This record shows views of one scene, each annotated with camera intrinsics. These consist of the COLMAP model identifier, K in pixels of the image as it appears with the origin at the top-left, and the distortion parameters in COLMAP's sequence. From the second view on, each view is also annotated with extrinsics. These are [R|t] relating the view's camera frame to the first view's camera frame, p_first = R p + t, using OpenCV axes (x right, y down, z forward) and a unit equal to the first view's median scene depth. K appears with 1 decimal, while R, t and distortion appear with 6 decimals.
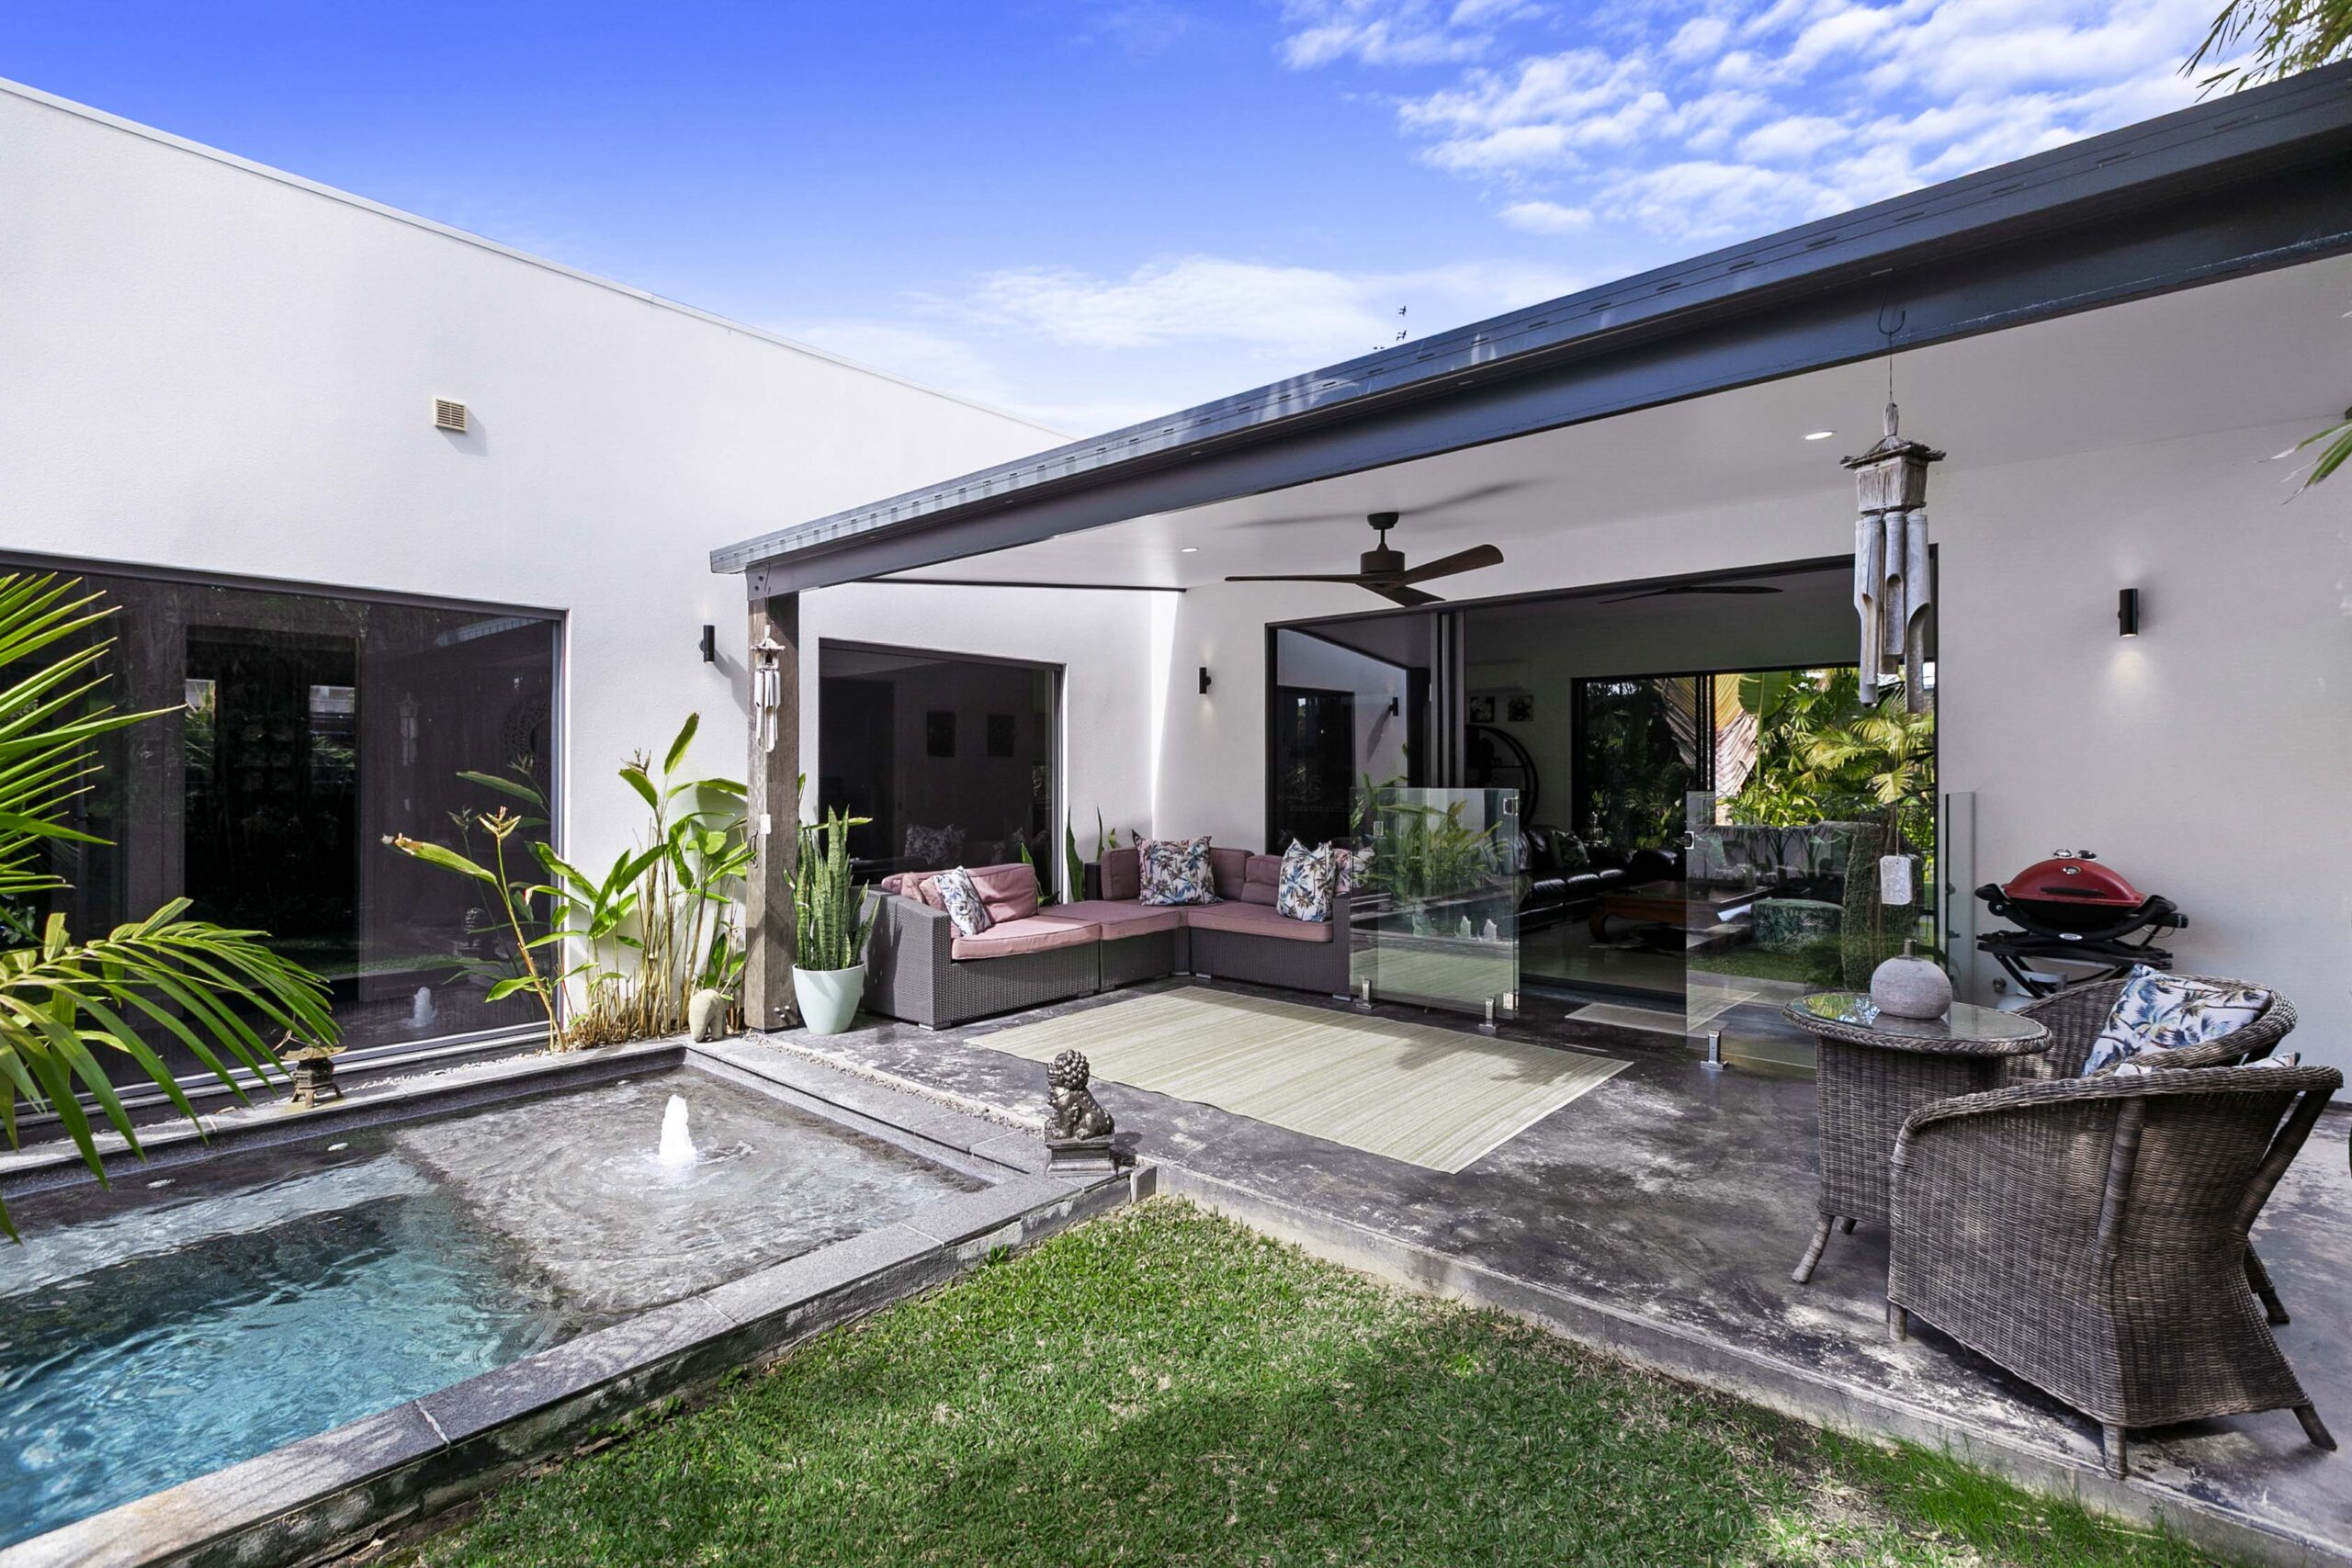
lens RADIAL K [[1063.5, 0, 1185.3], [0, 1063.5, 778.8], [0, 0, 1]] dist [0.004186, 0.000095]
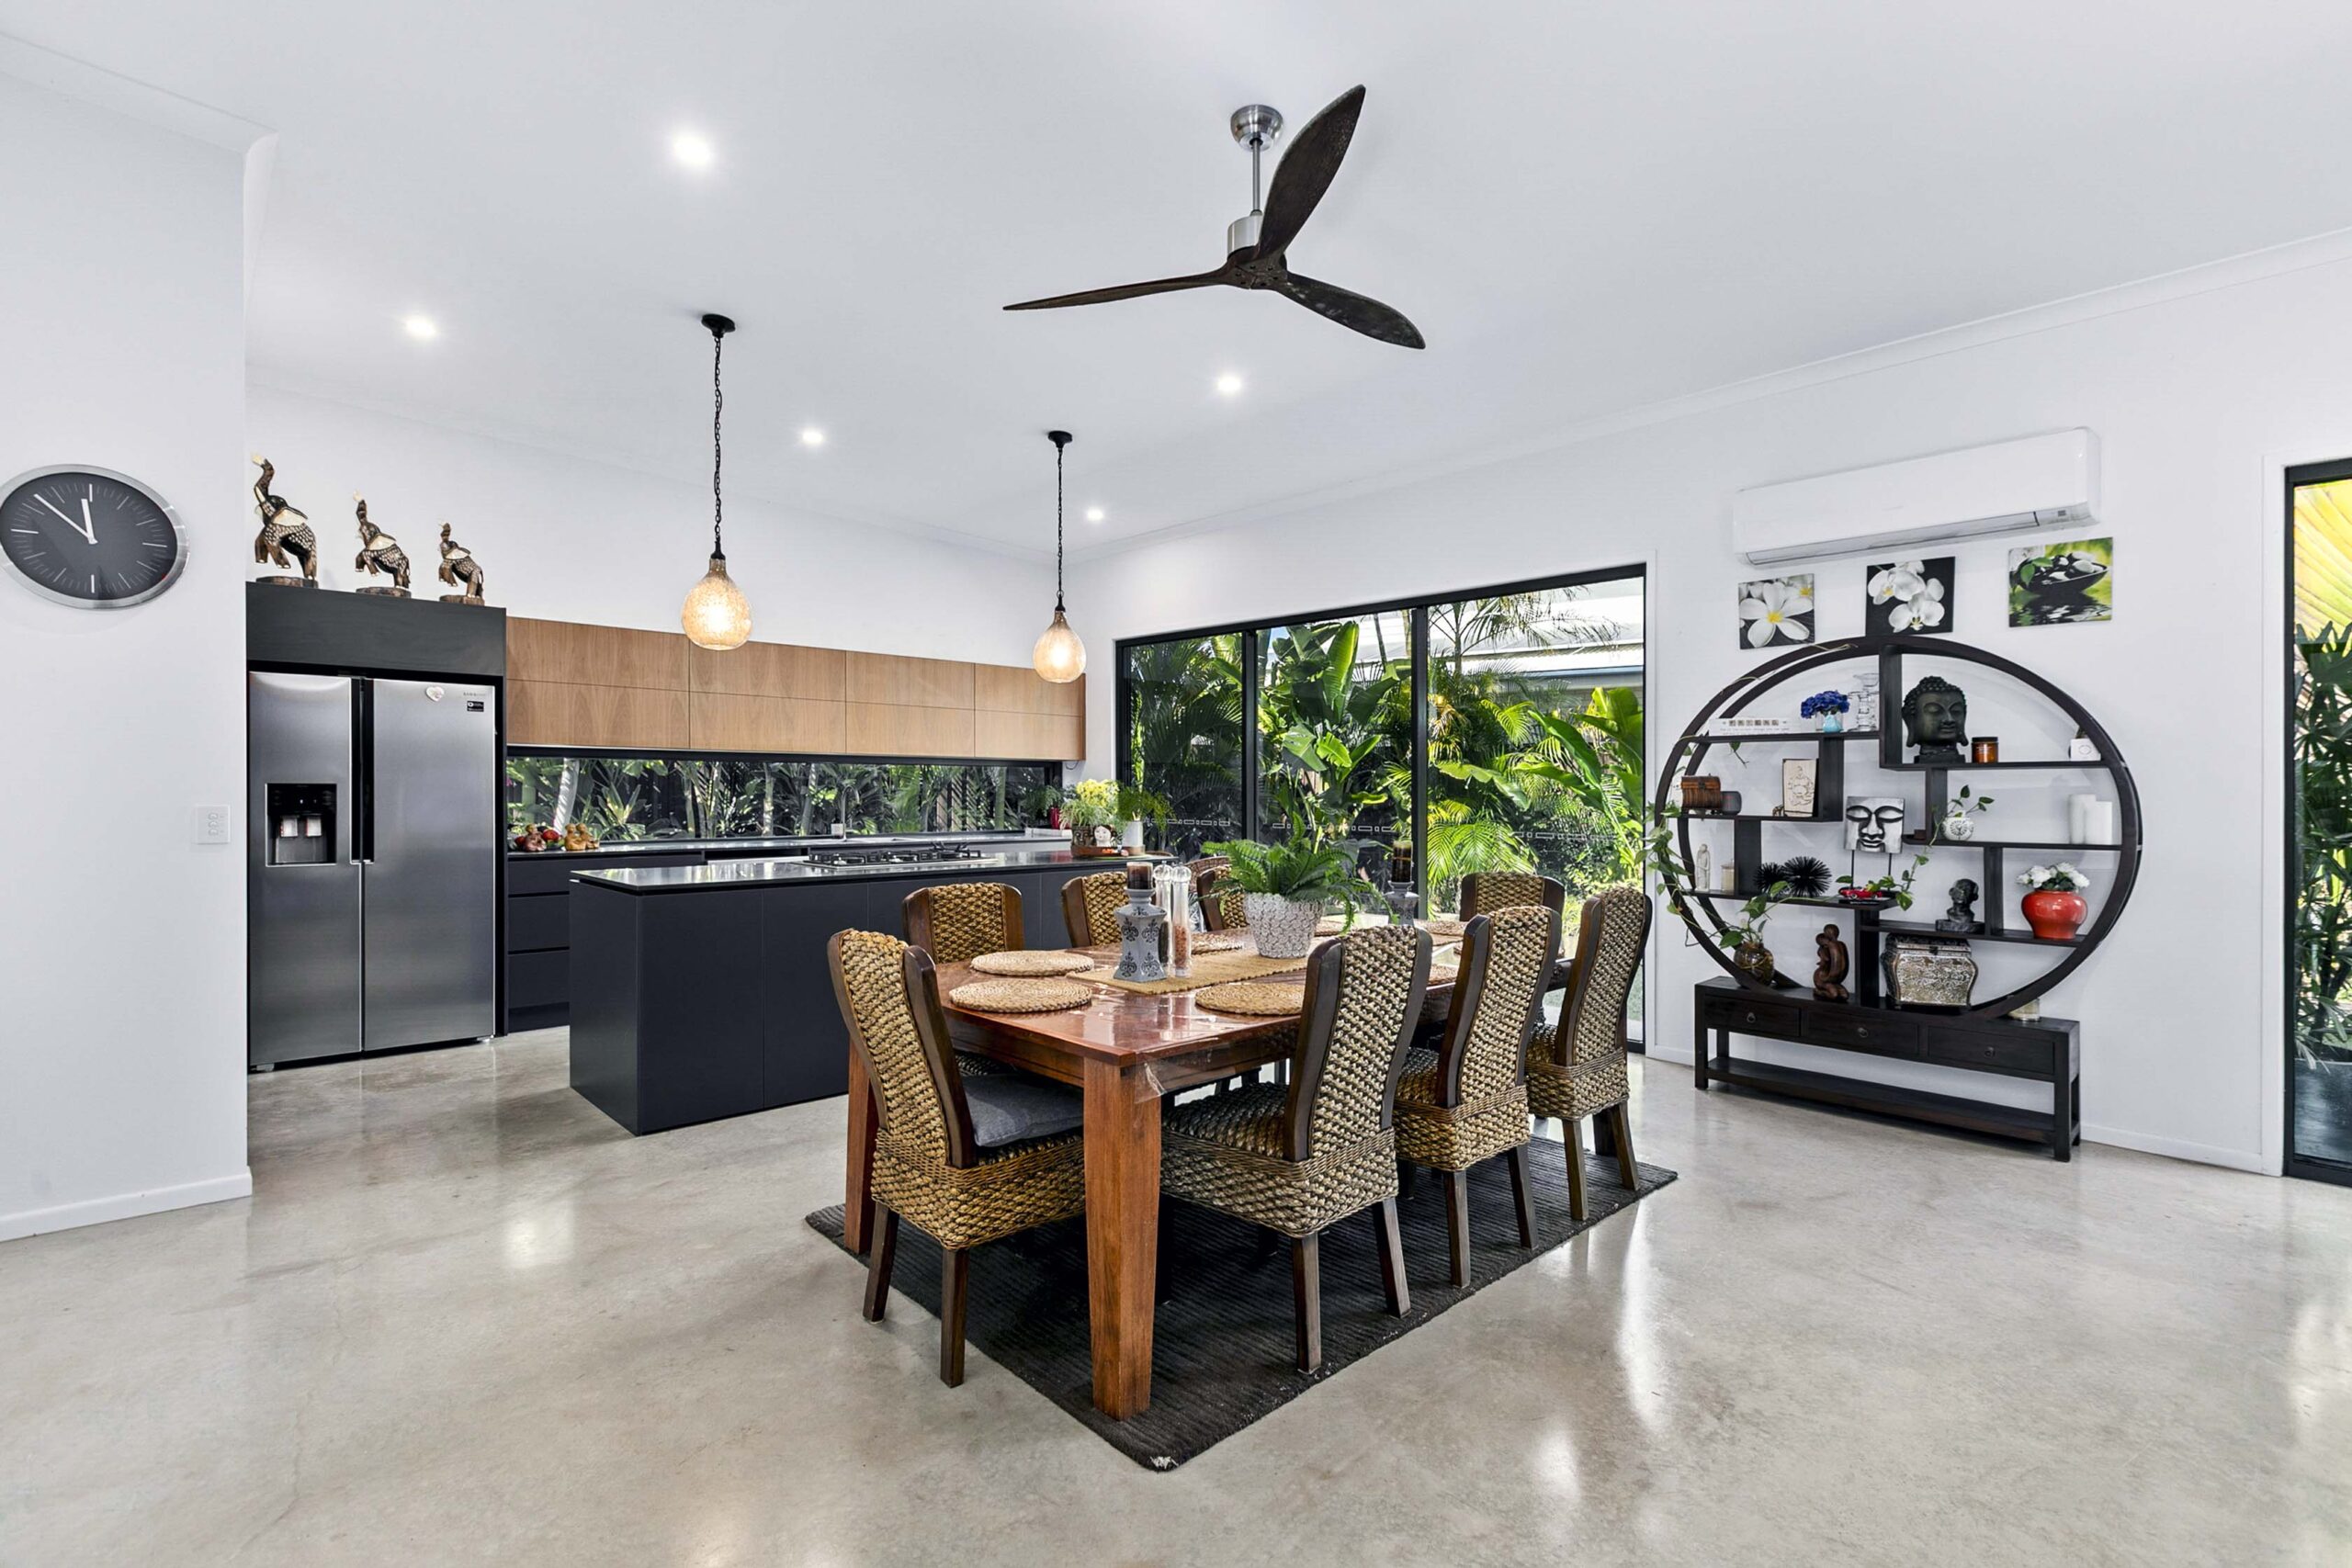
lens RADIAL K [[1077.7, 0, 1177.4], [0, 1077.7, 807.1], [0, 0, 1]] dist [0.009097, 0.000021]
pose [[0.995086, 0.012004, -0.098287, 0.179667], [-0.010227, 0.999776, 0.018557, -0.001959], [0.098487, -0.017460, 0.994985, 1.476470]]
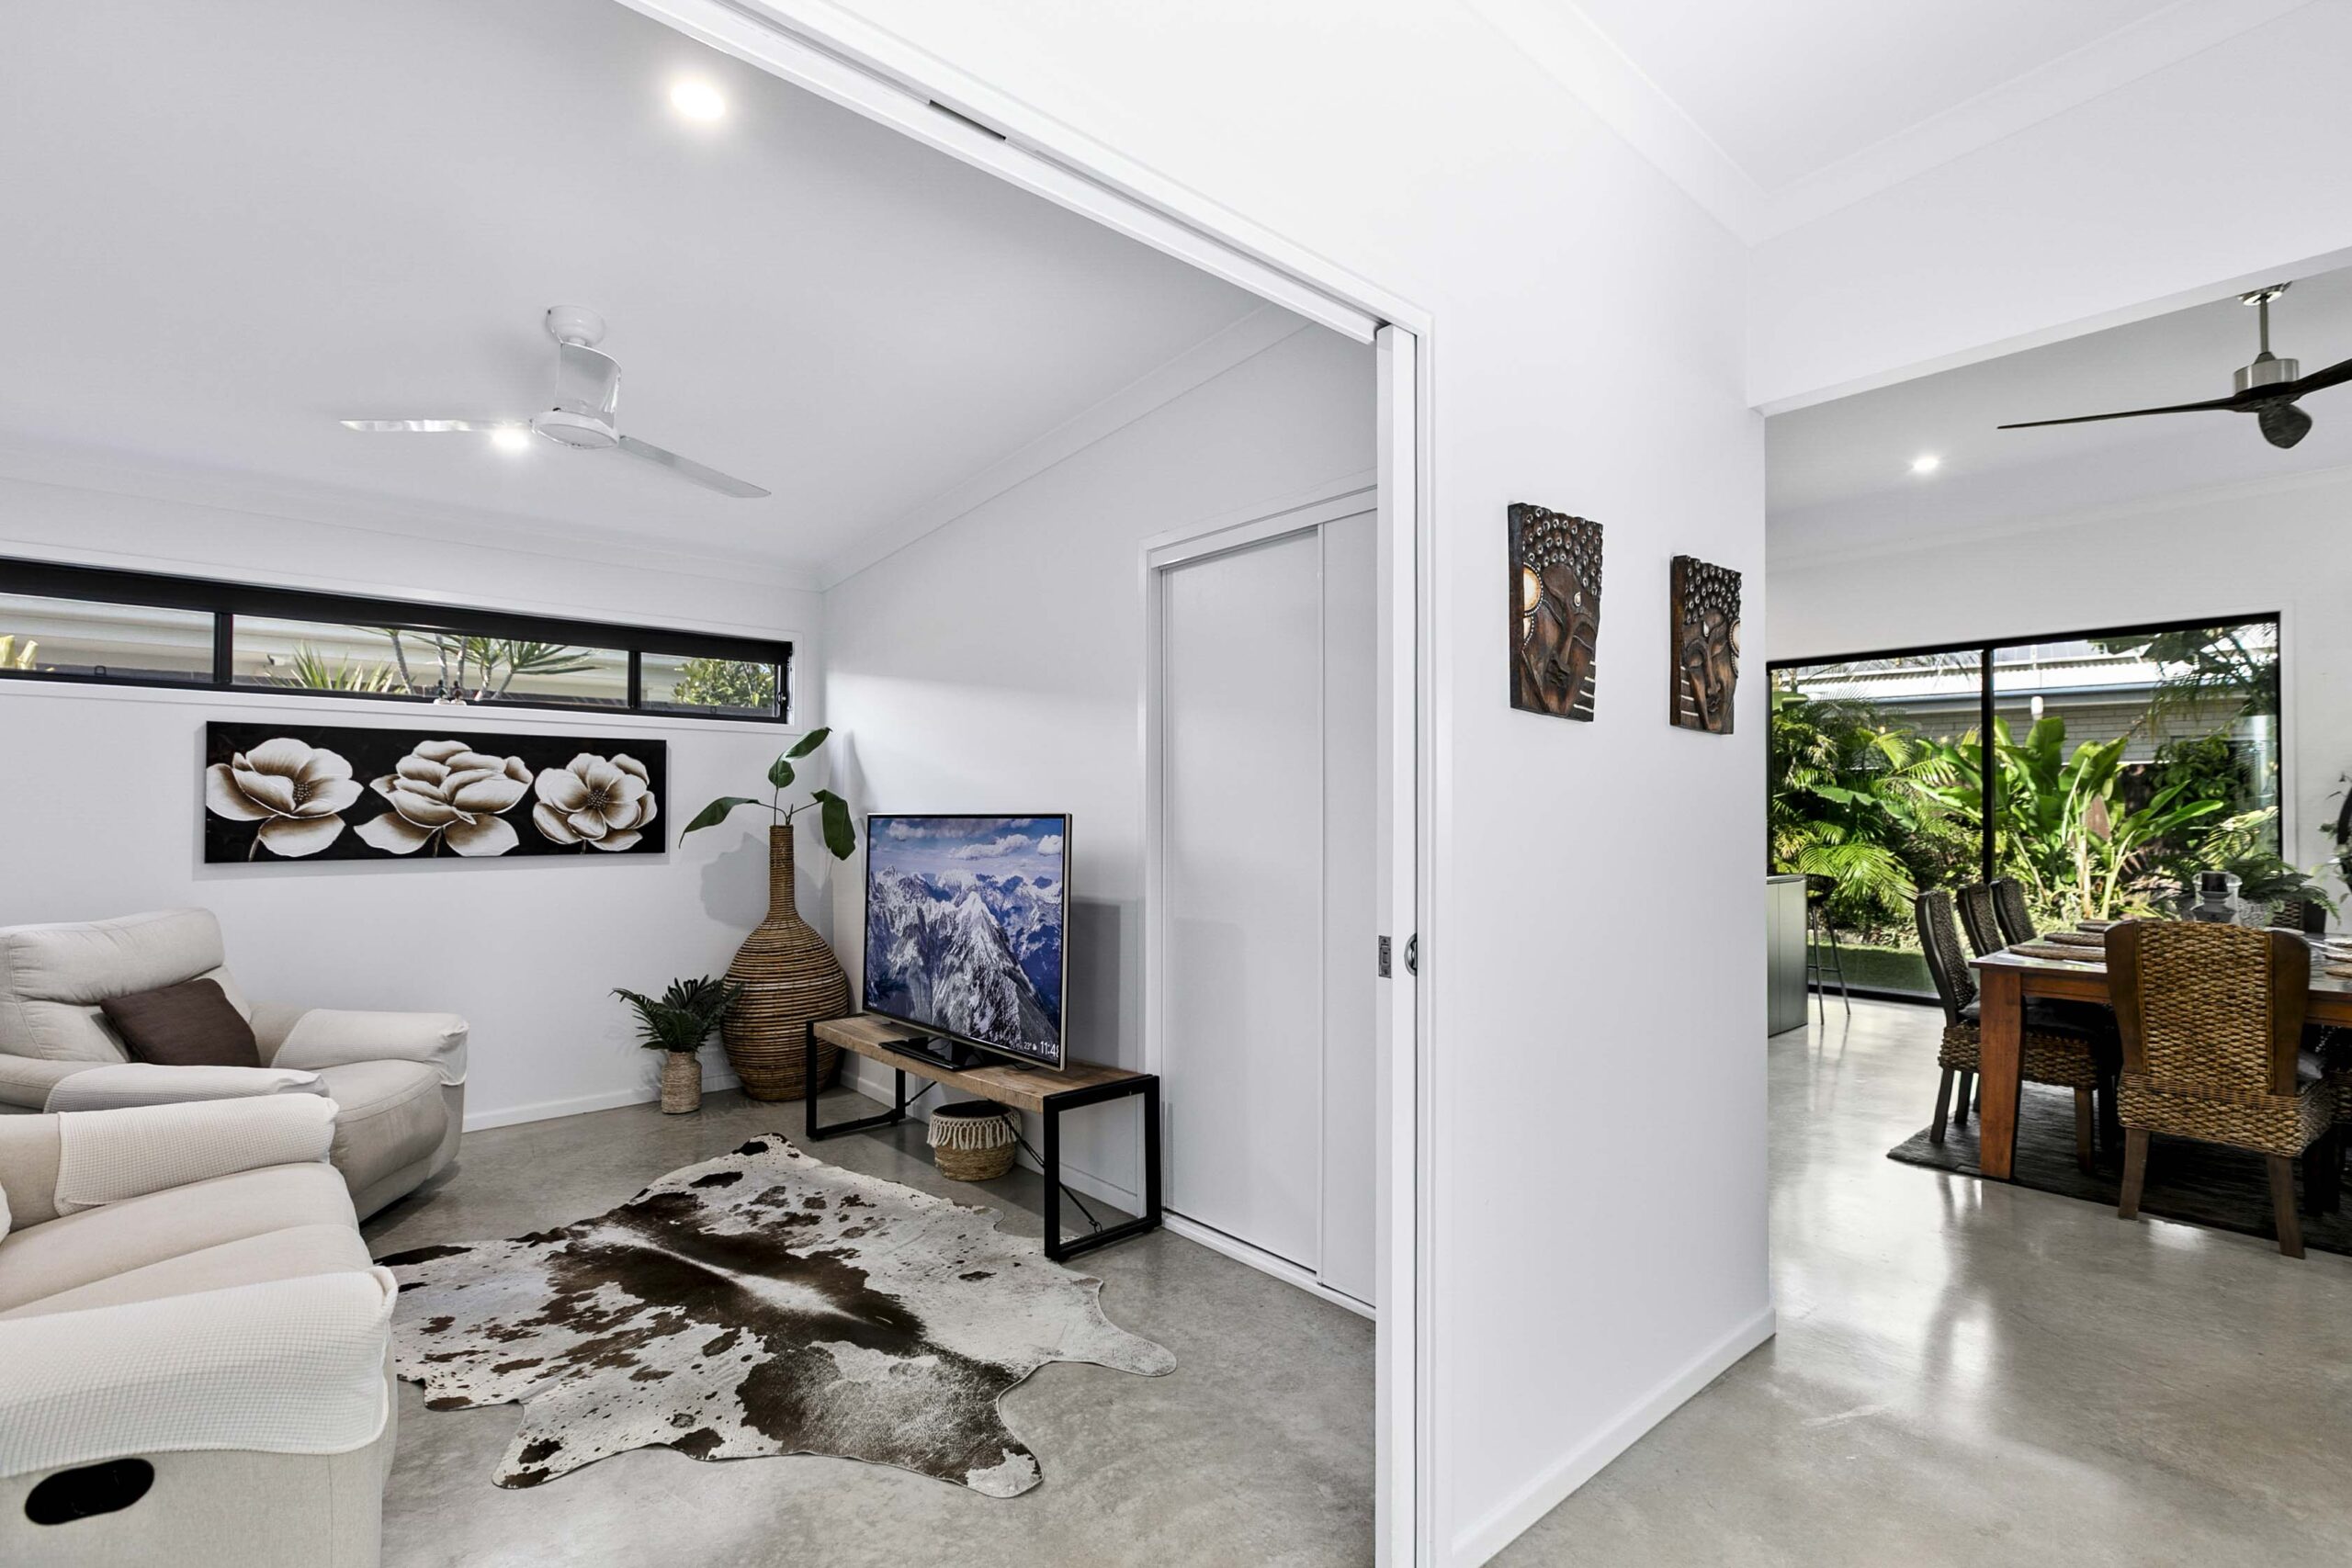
lens RADIAL K [[1077.7, 0, 1177.4], [0, 1077.7, 807.1], [0, 0, 1]] dist [0.009097, 0.000021]
pose [[0.990678, 0.001835, -0.136215, -0.472123], [-0.002808, 0.999972, -0.006954, 0.004540], [0.136198, 0.007272, 0.990655, 1.234845]]
